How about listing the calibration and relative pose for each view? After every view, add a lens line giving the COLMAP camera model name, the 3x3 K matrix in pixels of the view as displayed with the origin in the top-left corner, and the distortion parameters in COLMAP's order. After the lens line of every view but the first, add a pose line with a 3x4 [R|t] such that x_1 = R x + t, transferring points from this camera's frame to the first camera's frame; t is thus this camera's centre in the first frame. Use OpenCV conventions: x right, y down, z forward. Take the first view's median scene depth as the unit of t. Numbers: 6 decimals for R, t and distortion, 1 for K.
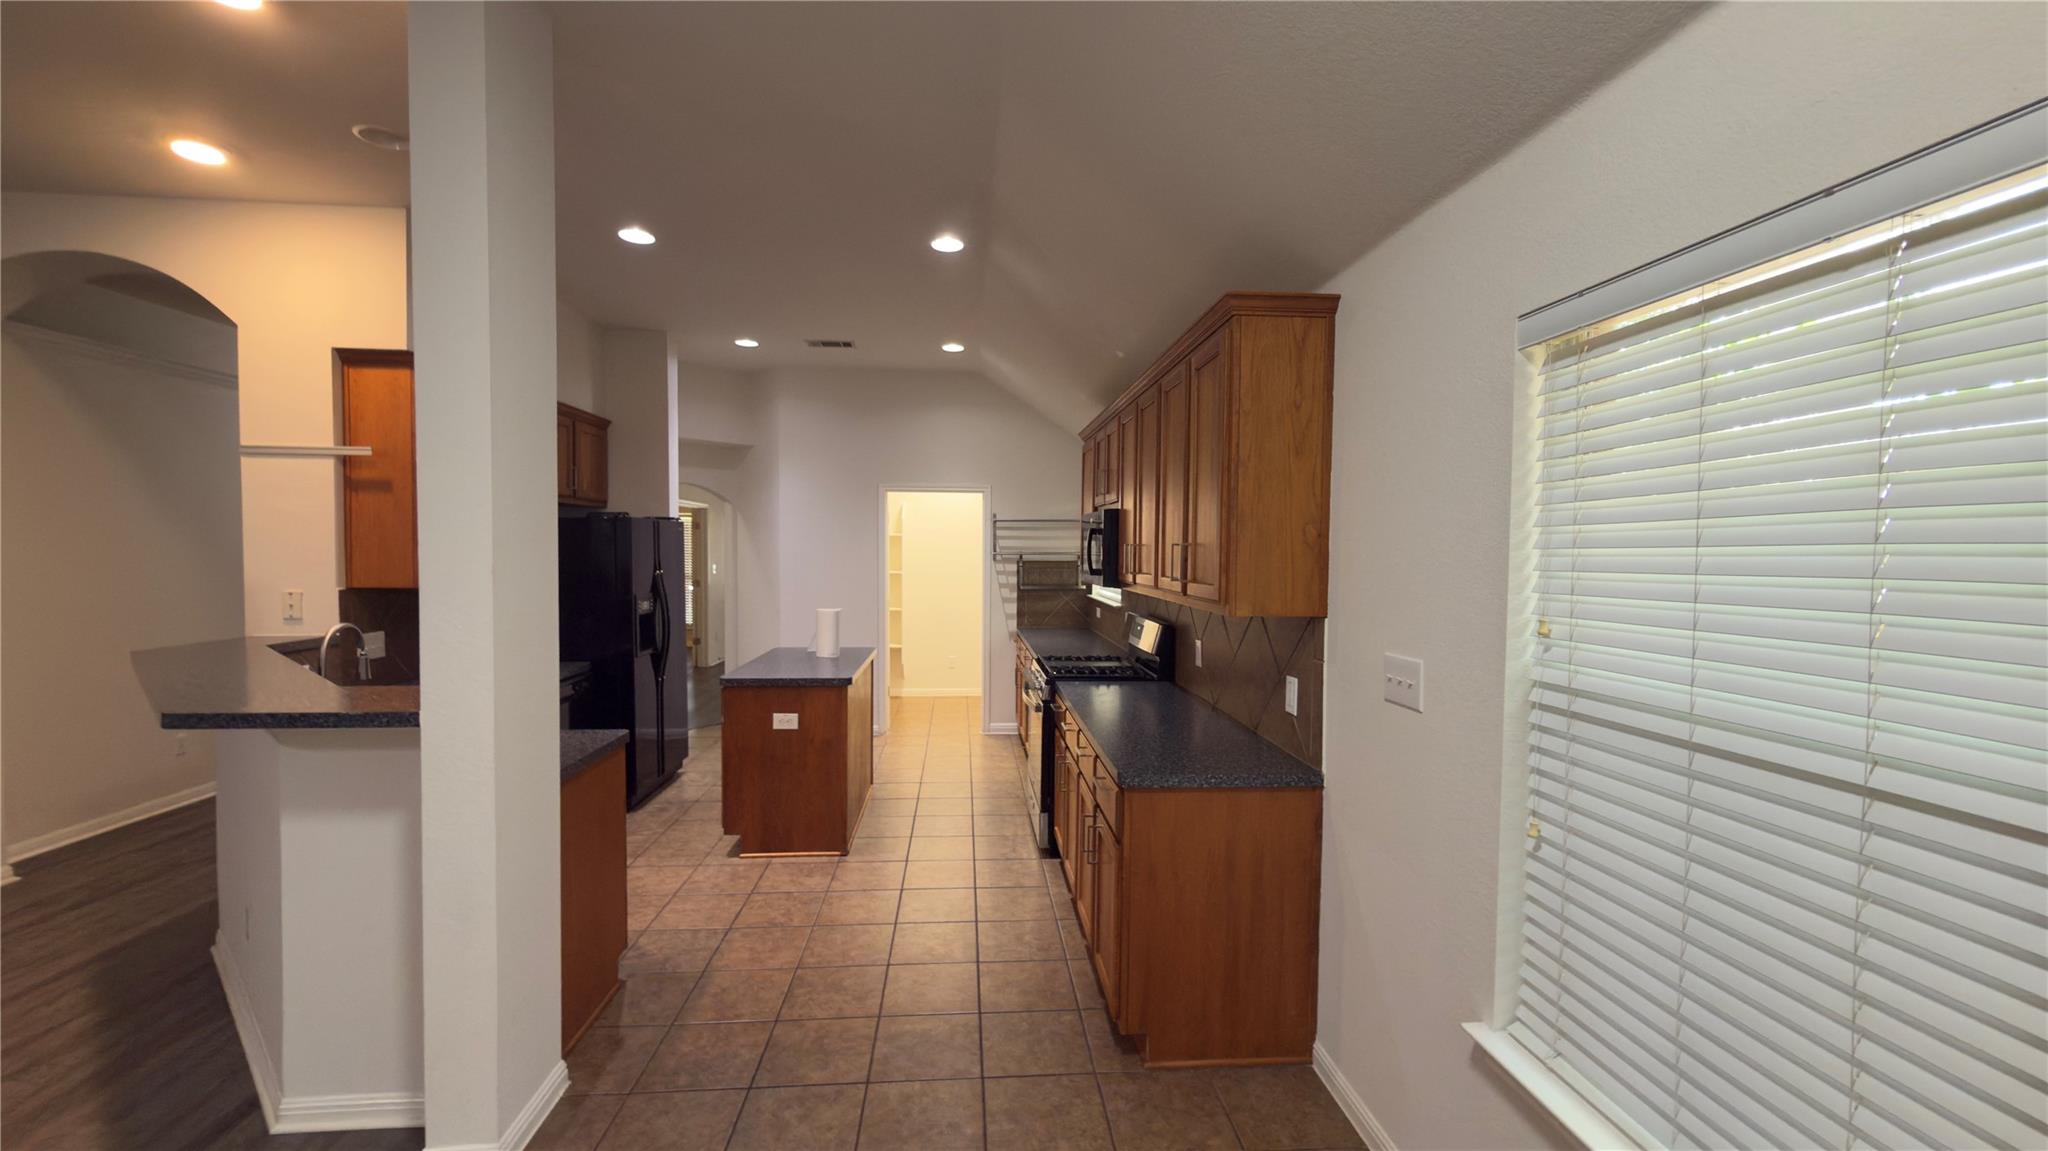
lens RADIAL K [[816.9, 0, 1024.3], [0, 816.9, 578.5], [0, 0, 1]] dist [-0.001582, 0.000174]
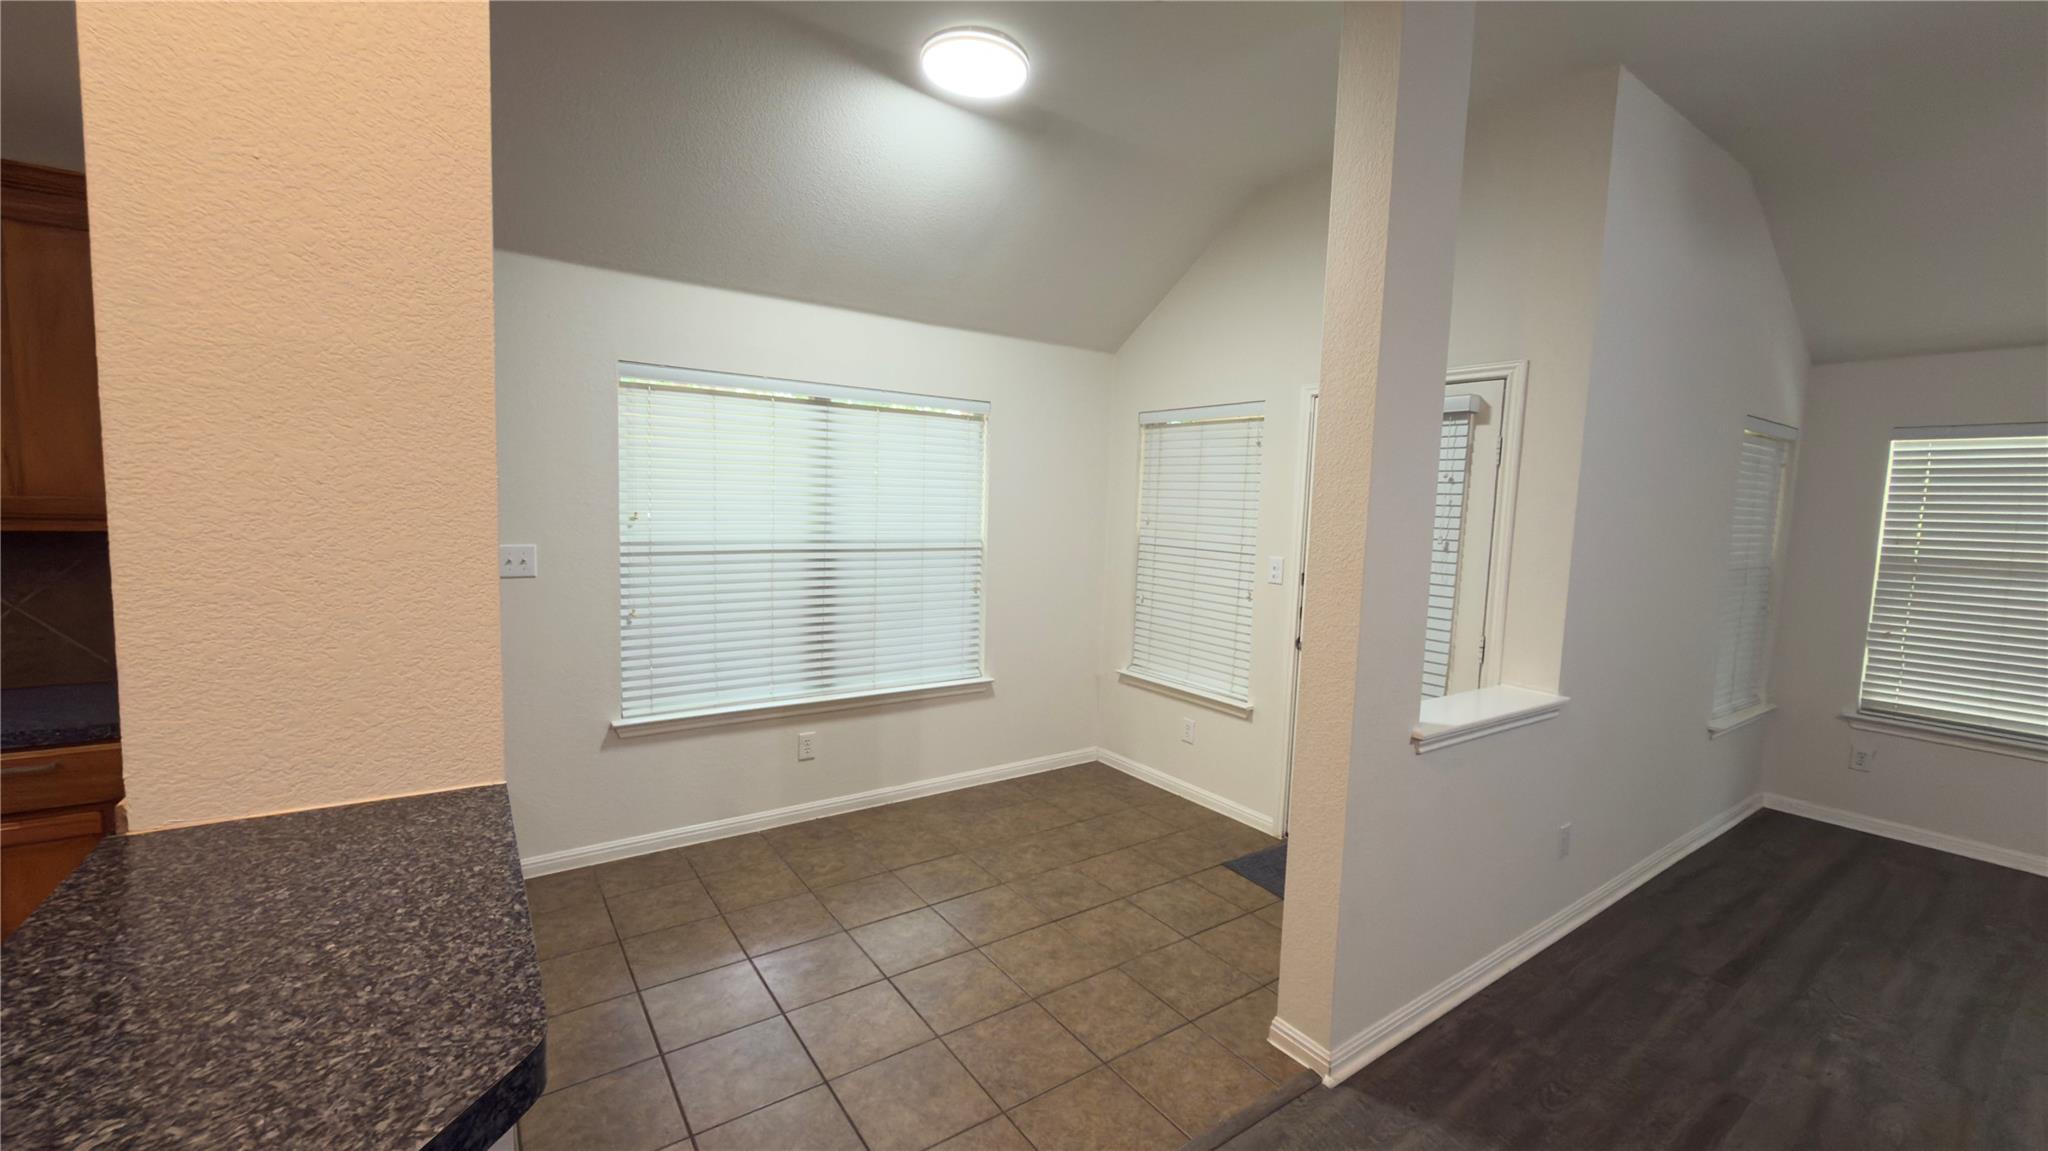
lens RADIAL K [[816.9, 0, 1028.4], [0, 816.9, 579.2], [0, 0, 1]] dist [-0.001582, 0.000174]
pose [[-0.513058, -0.110239, 0.851245, -1.747873], [-0.007292, 0.992242, 0.124103, -0.048701], [-0.858323, 0.057465, -0.509882, 1.246055]]
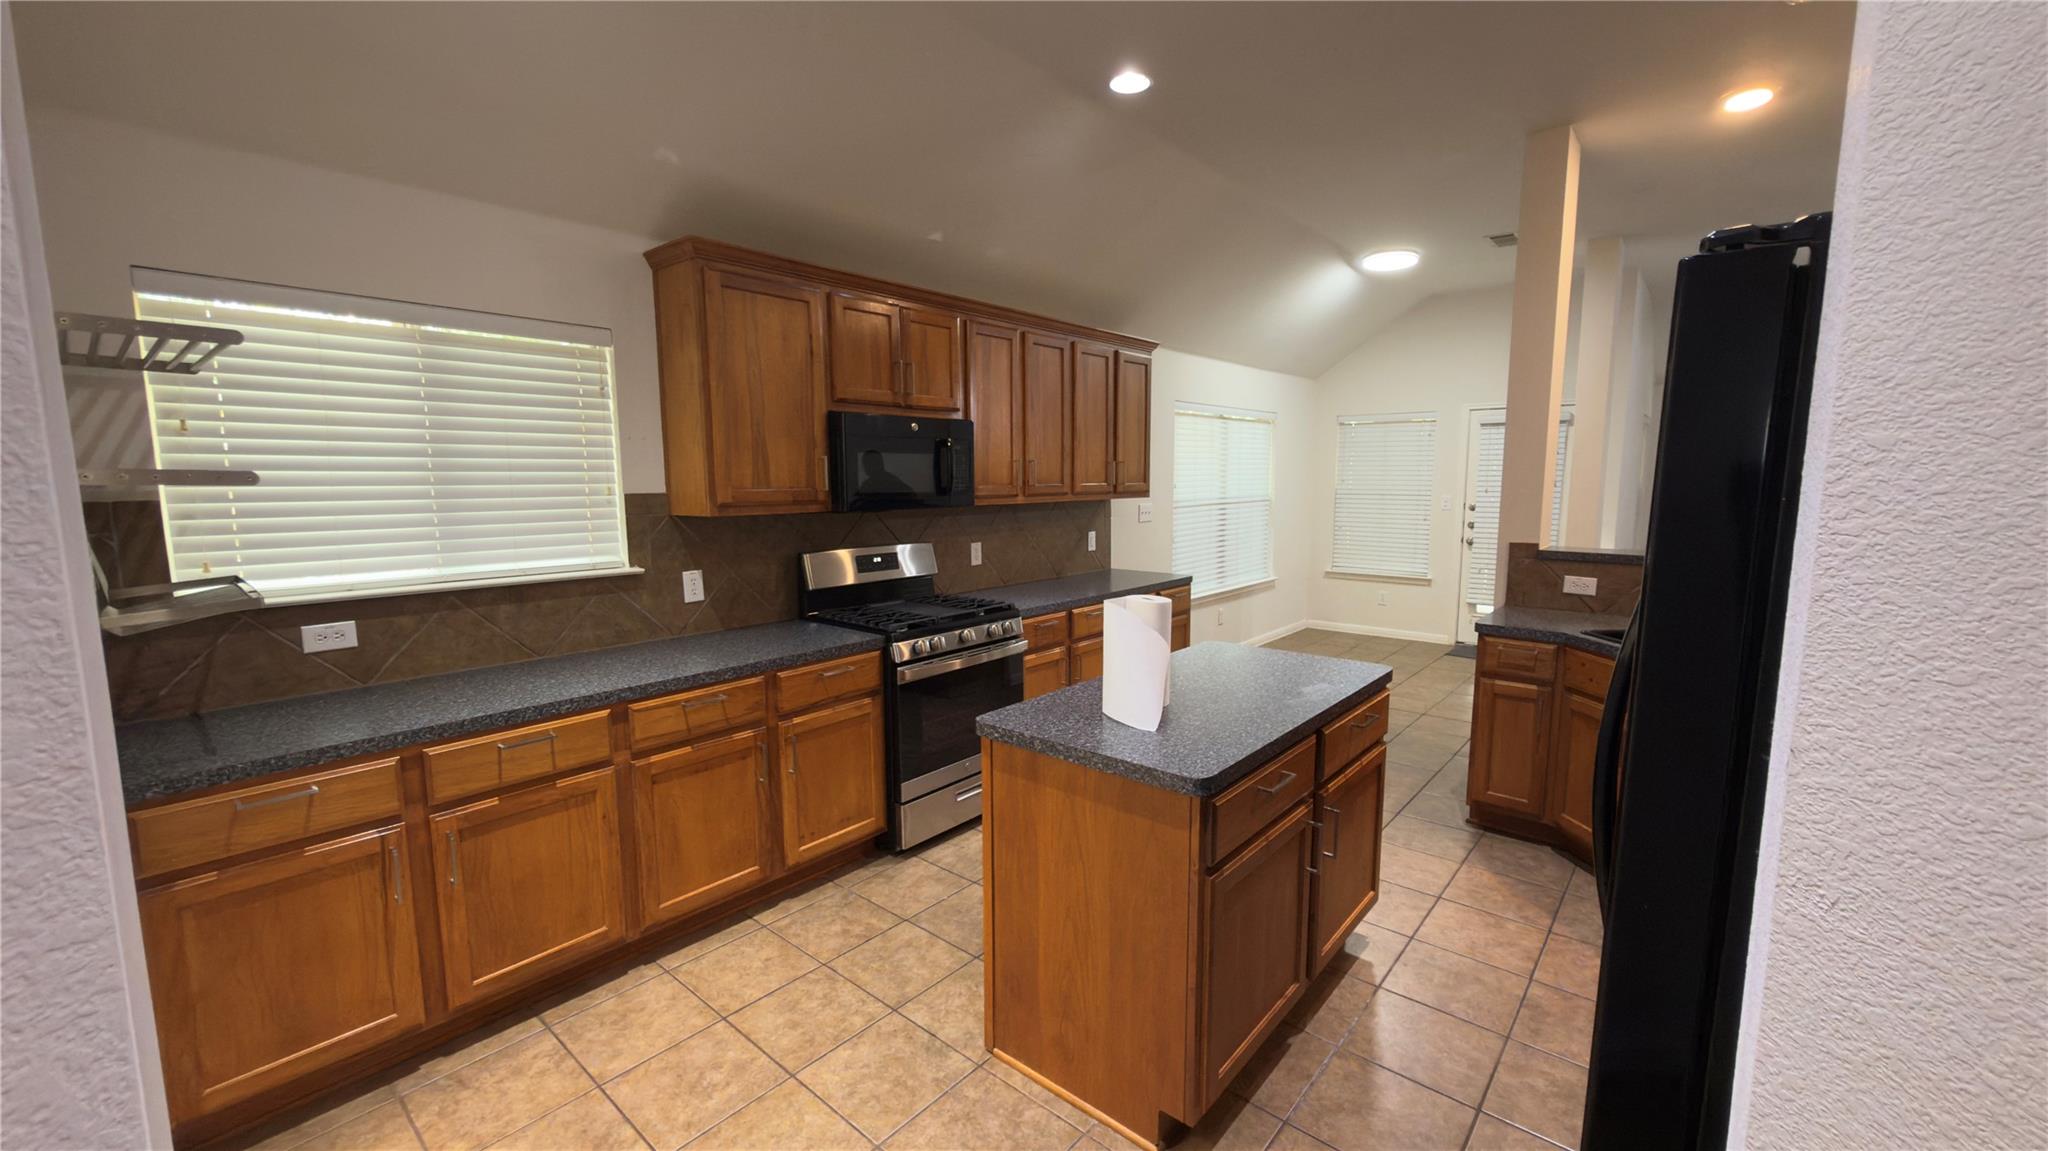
lens RADIAL K [[816.9, 0, 1030.6], [0, 816.9, 570.6], [0, 0, 1]] dist [-0.001582, 0.000174]
pose [[-0.709417, -0.093267, 0.698590, -1.622354], [0.019023, 0.988310, 0.151265, -0.141793], [-0.704532, 0.120600, -0.699350, 4.295789]]
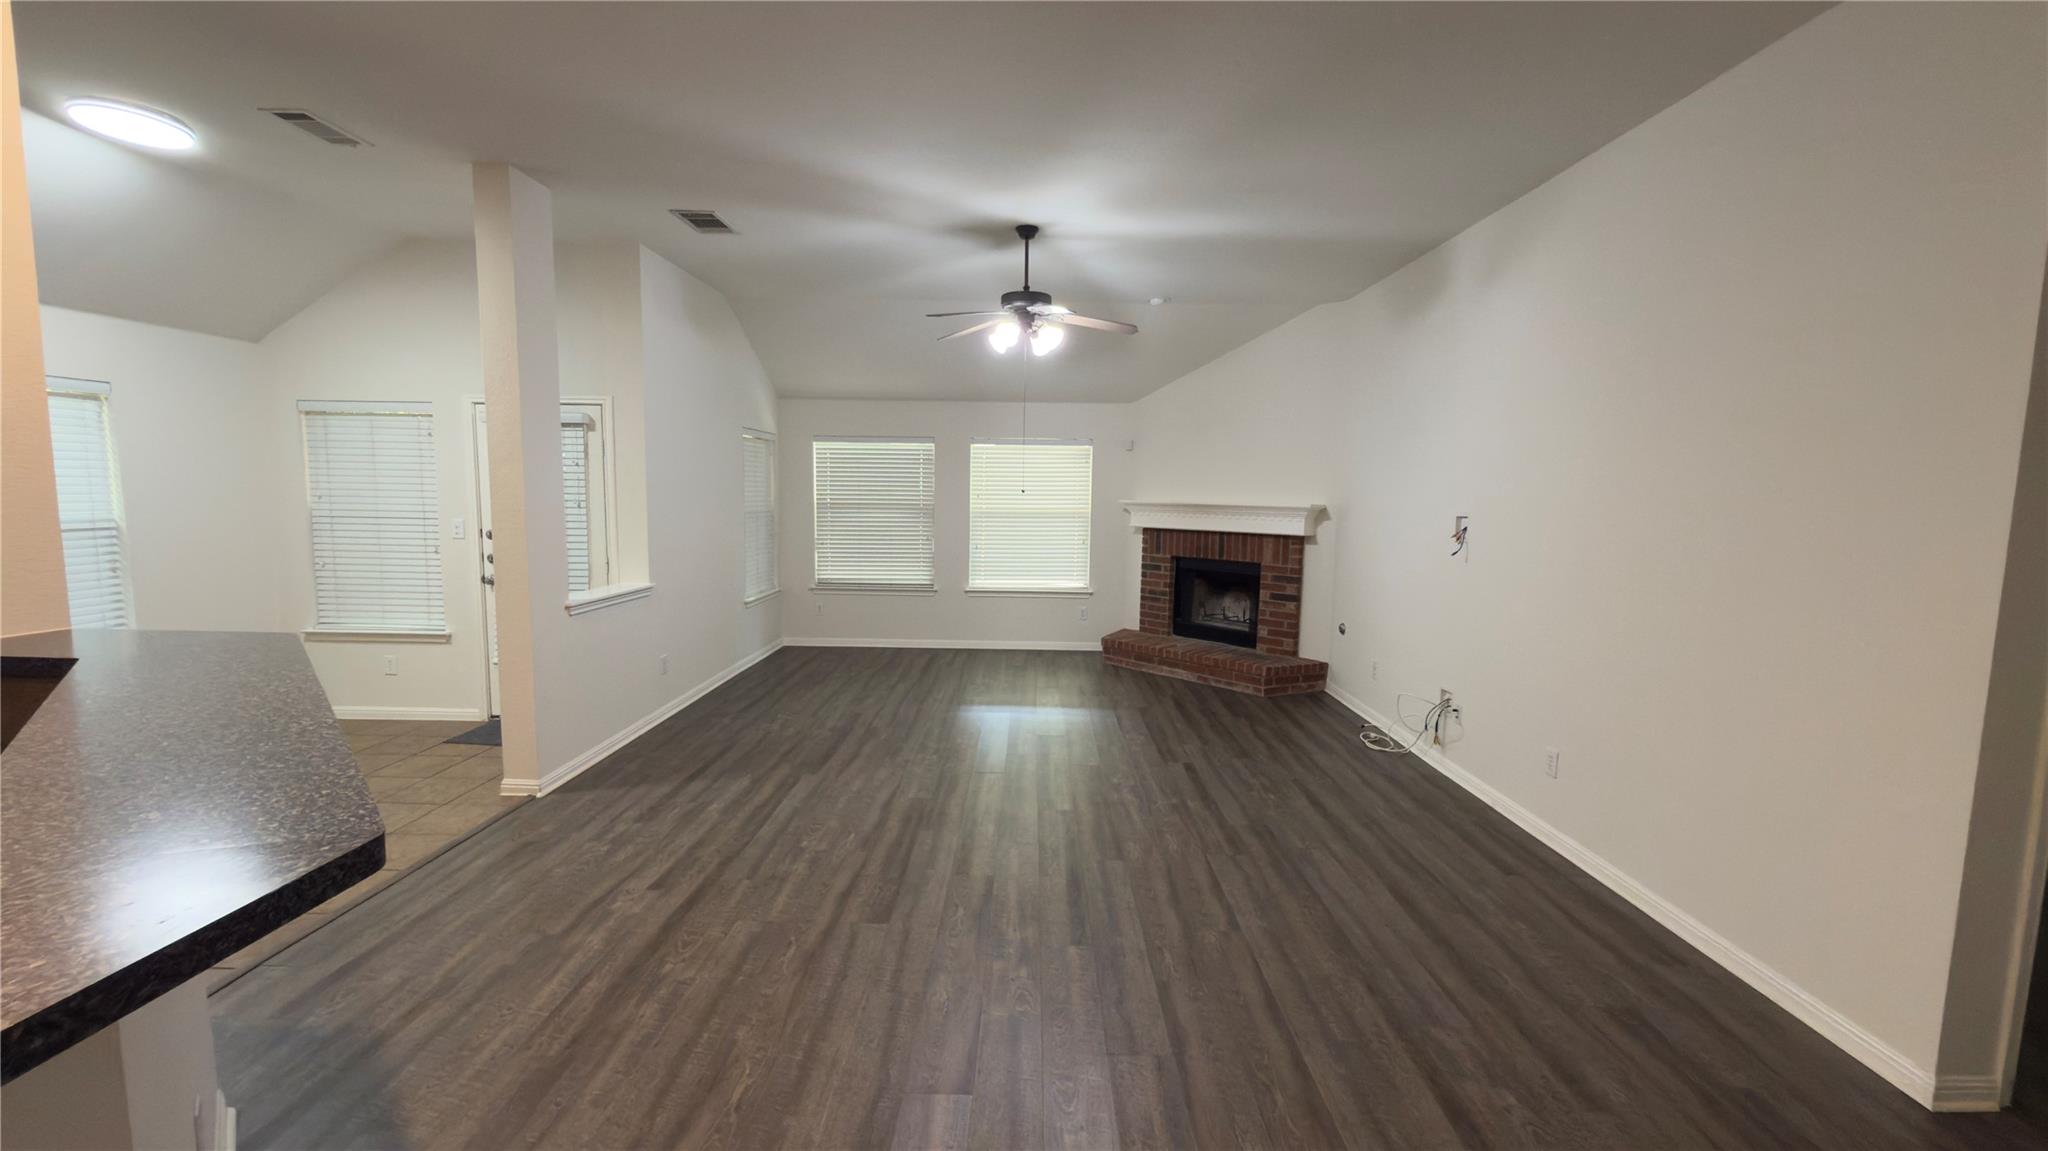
lens RADIAL K [[816.9, 0, 1021.5], [0, 816.9, 573.1], [0, 0, 1]] dist [-0.001582, 0.000174]
pose [[-0.994968, -0.033677, 0.094362, -2.658787], [-0.020575, 0.990422, 0.136535, -0.100099], [-0.098056, 0.133906, -0.986131, 2.454096]]
